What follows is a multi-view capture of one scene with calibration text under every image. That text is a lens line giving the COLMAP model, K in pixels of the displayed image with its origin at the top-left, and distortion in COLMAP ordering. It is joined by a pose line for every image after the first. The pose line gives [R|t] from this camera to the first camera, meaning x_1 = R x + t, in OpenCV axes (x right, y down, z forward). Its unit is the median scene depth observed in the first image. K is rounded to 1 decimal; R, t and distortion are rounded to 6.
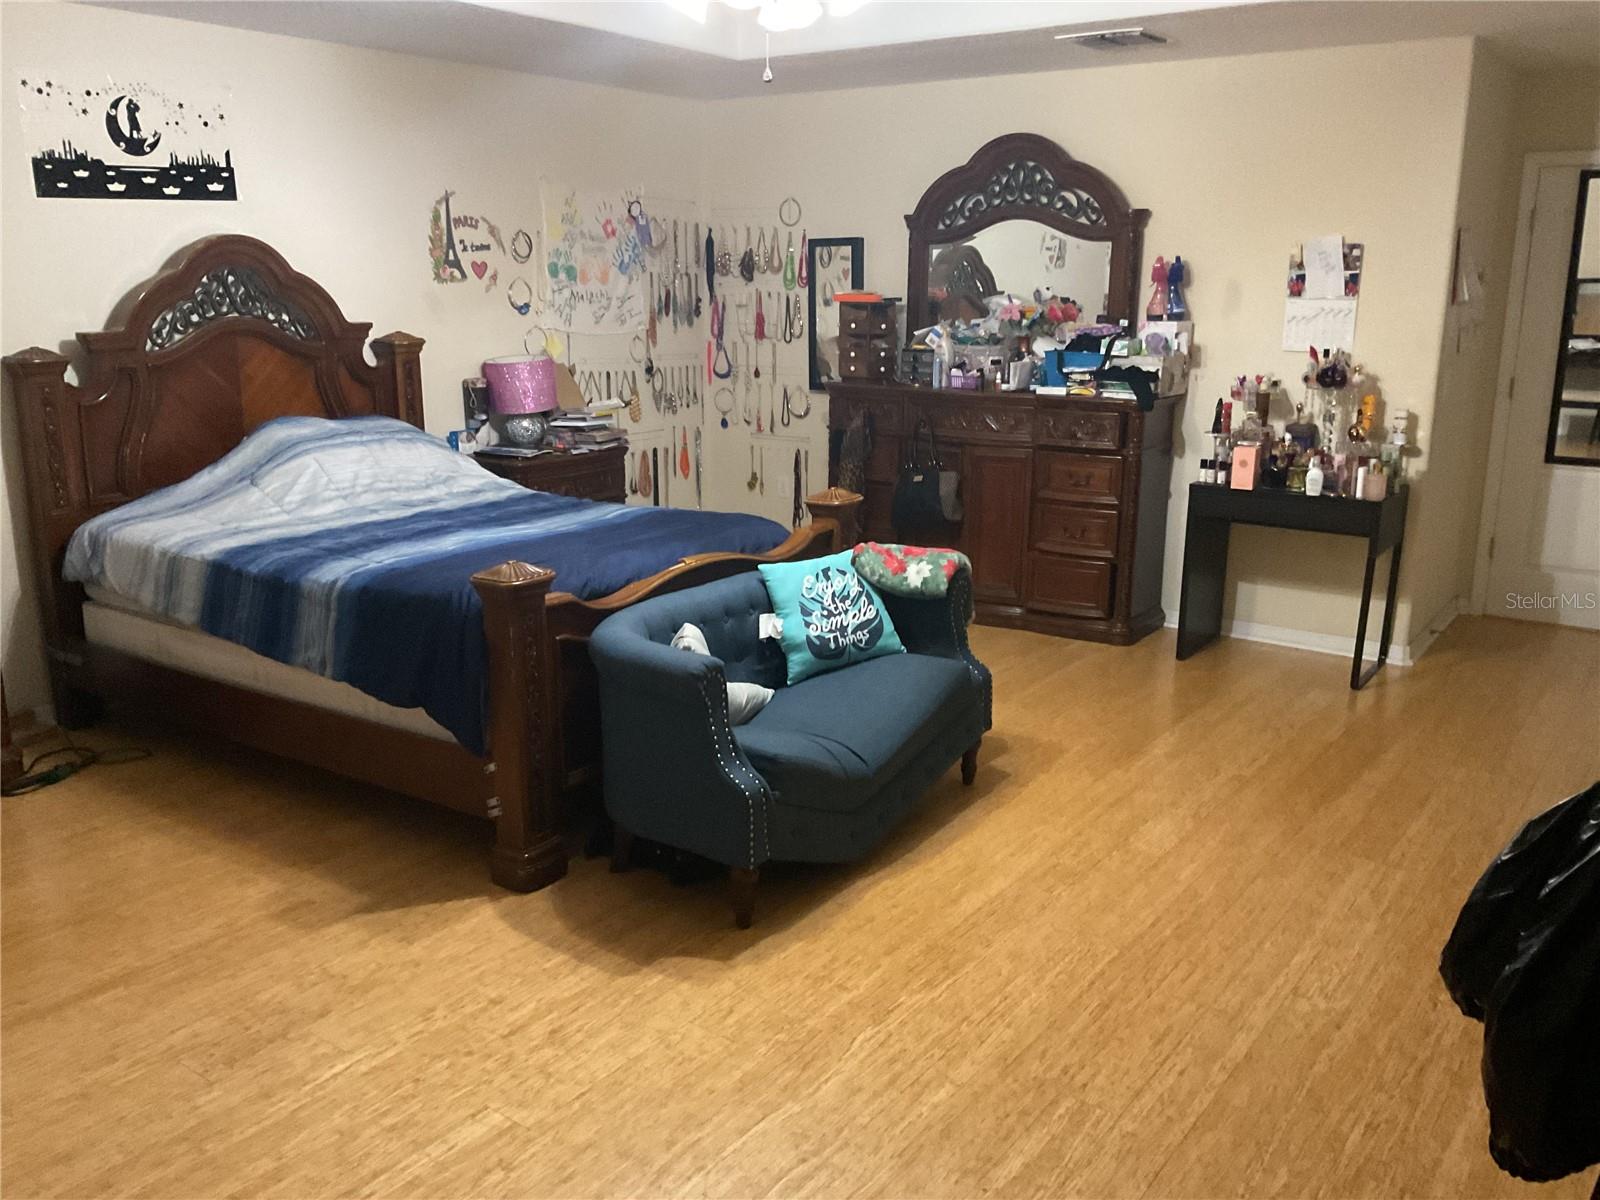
lens RADIAL K [[1330.0, 0, 797.0], [0, 1330.0, 603.5], [0, 0, 1]] dist [0.015986, -0.029770]
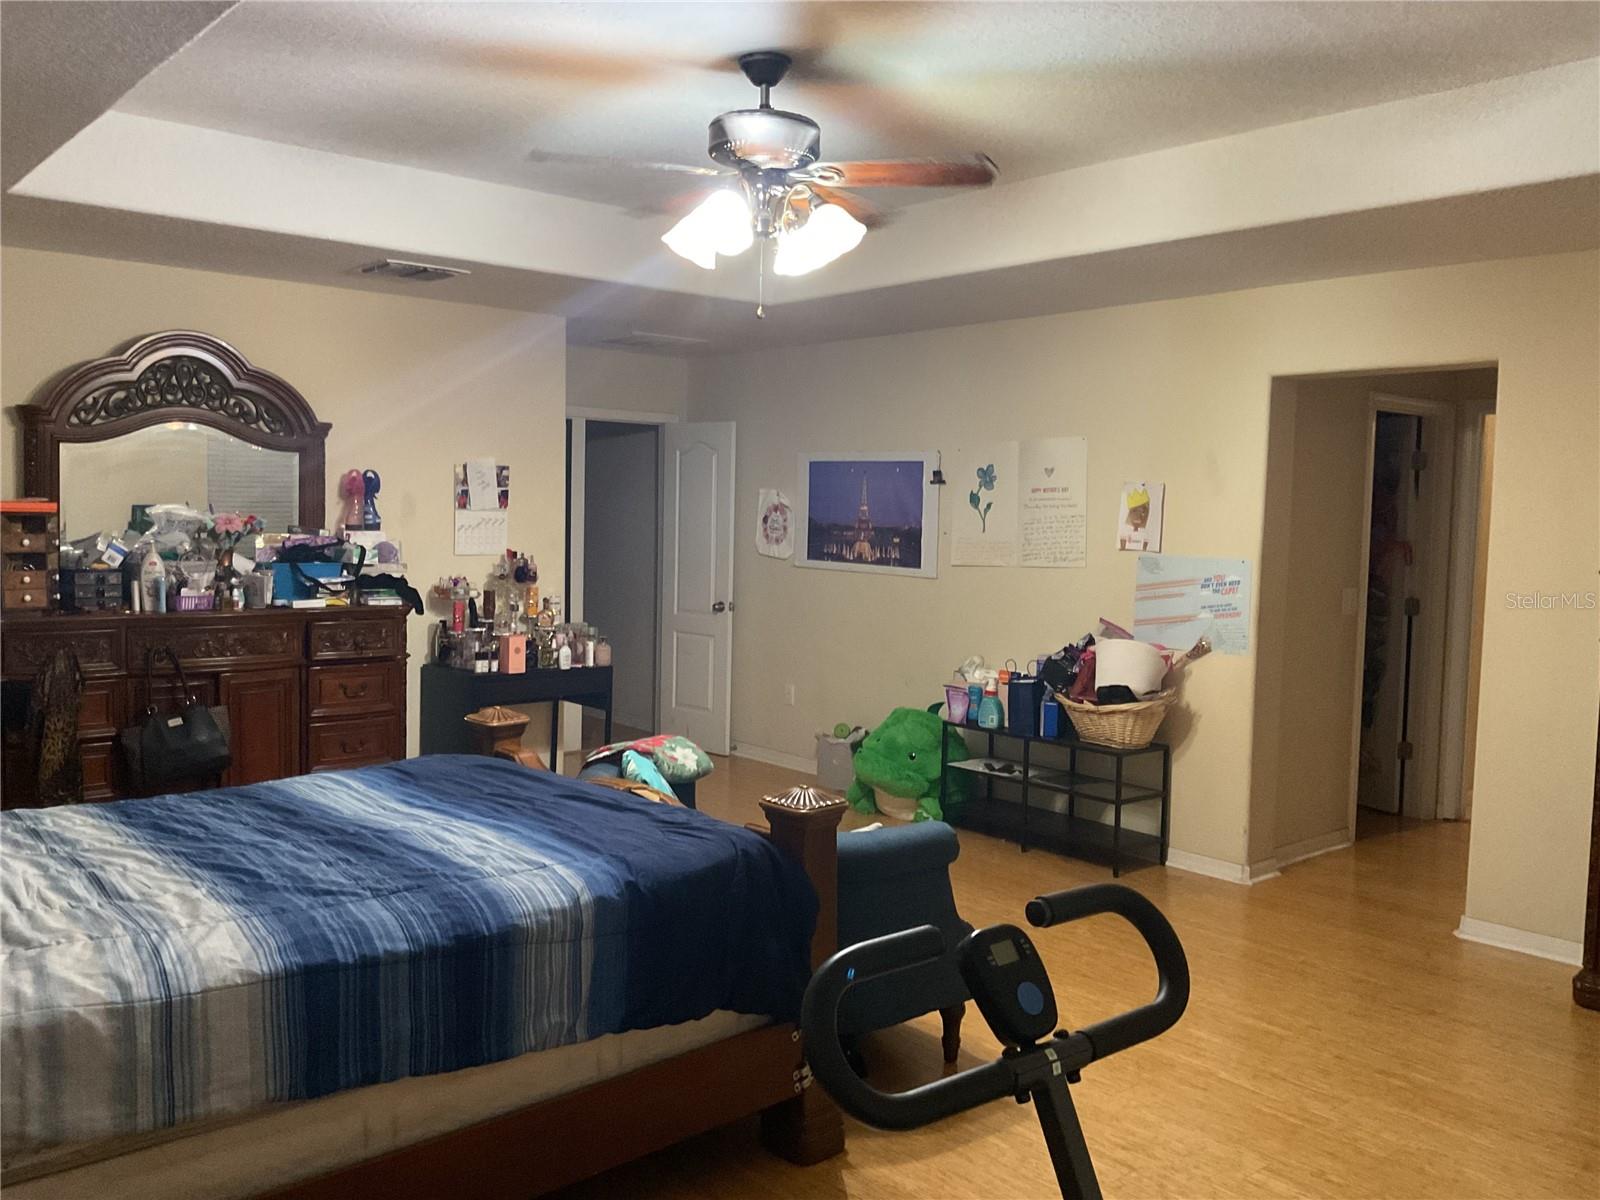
lens RADIAL K [[1330.0, 0, 795.1], [0, 1330.0, 598.5], [0, 0, 1]] dist [0.015986, -0.029770]
pose [[0.223727, -0.061907, 0.972684, -0.834194], [0.213306, 0.976897, 0.013113, -0.130914], [-0.951024, 0.204546, 0.231763, 0.578162]]
